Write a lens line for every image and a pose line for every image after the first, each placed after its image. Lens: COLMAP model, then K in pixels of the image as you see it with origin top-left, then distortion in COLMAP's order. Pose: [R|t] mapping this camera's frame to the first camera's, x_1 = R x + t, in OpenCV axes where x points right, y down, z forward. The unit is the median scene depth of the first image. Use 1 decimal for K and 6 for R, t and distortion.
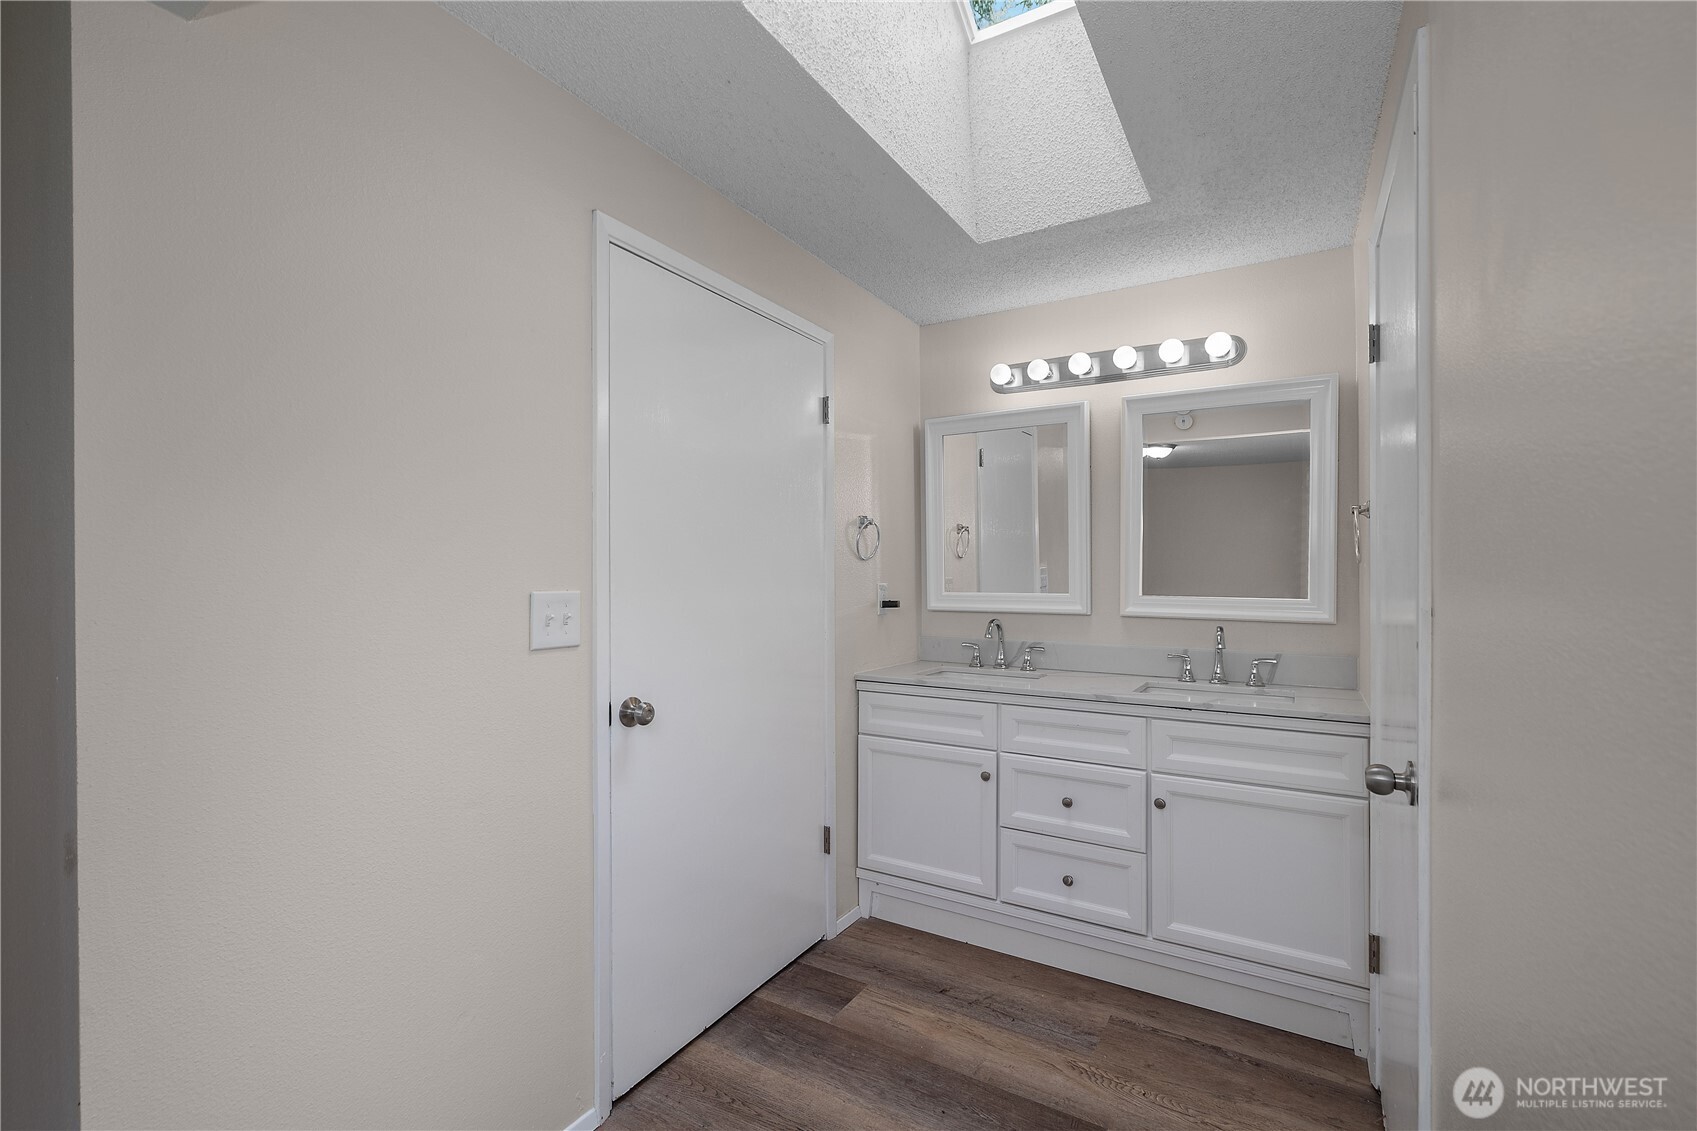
lens RADIAL K [[731.6, 0, 838.0], [0, 731.6, 568.2], [0, 0, 1]] dist [0.005146, -0.000495]
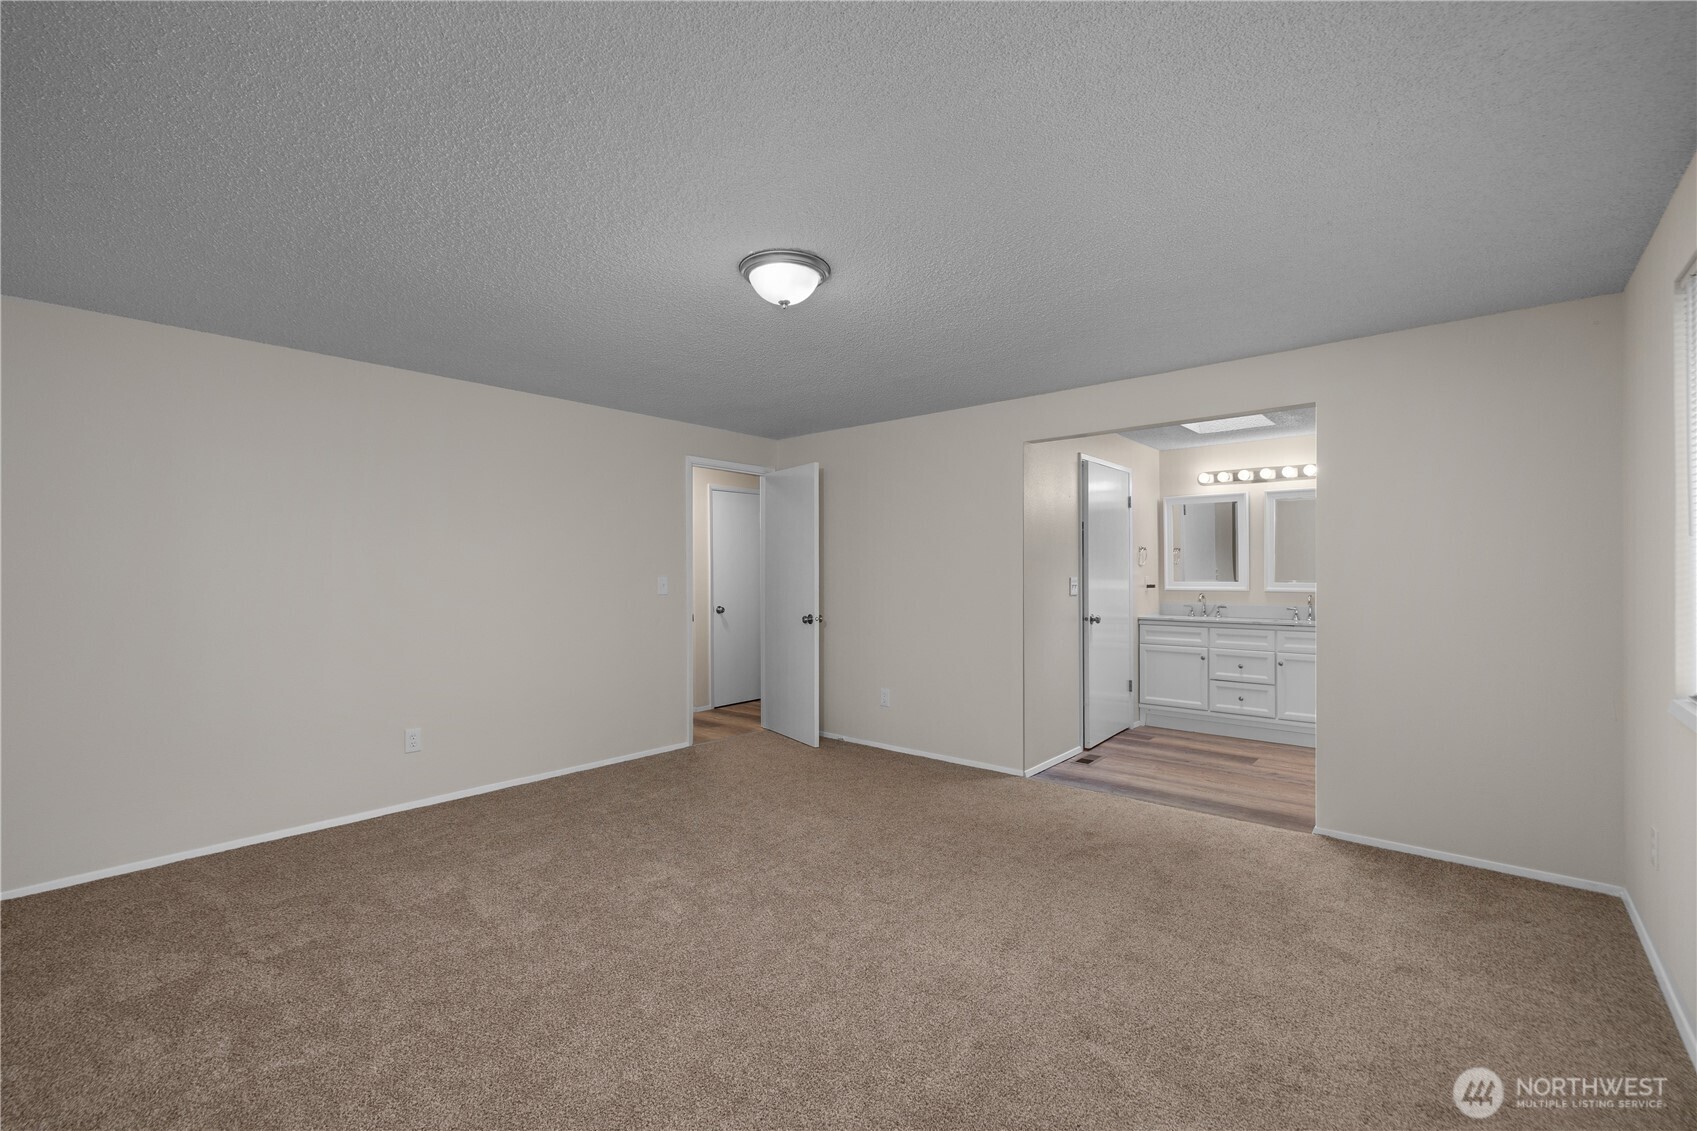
lens RADIAL K [[731.6, 0, 859.4], [0, 731.6, 565.1], [0, 0, 1]] dist [0.005146, -0.000495]
pose [[0.990553, 0.001907, -0.137118, -0.512683], [-0.002836, 0.999974, -0.006577, 0.003057], [0.137102, 0.006904, 0.990533, -1.336993]]
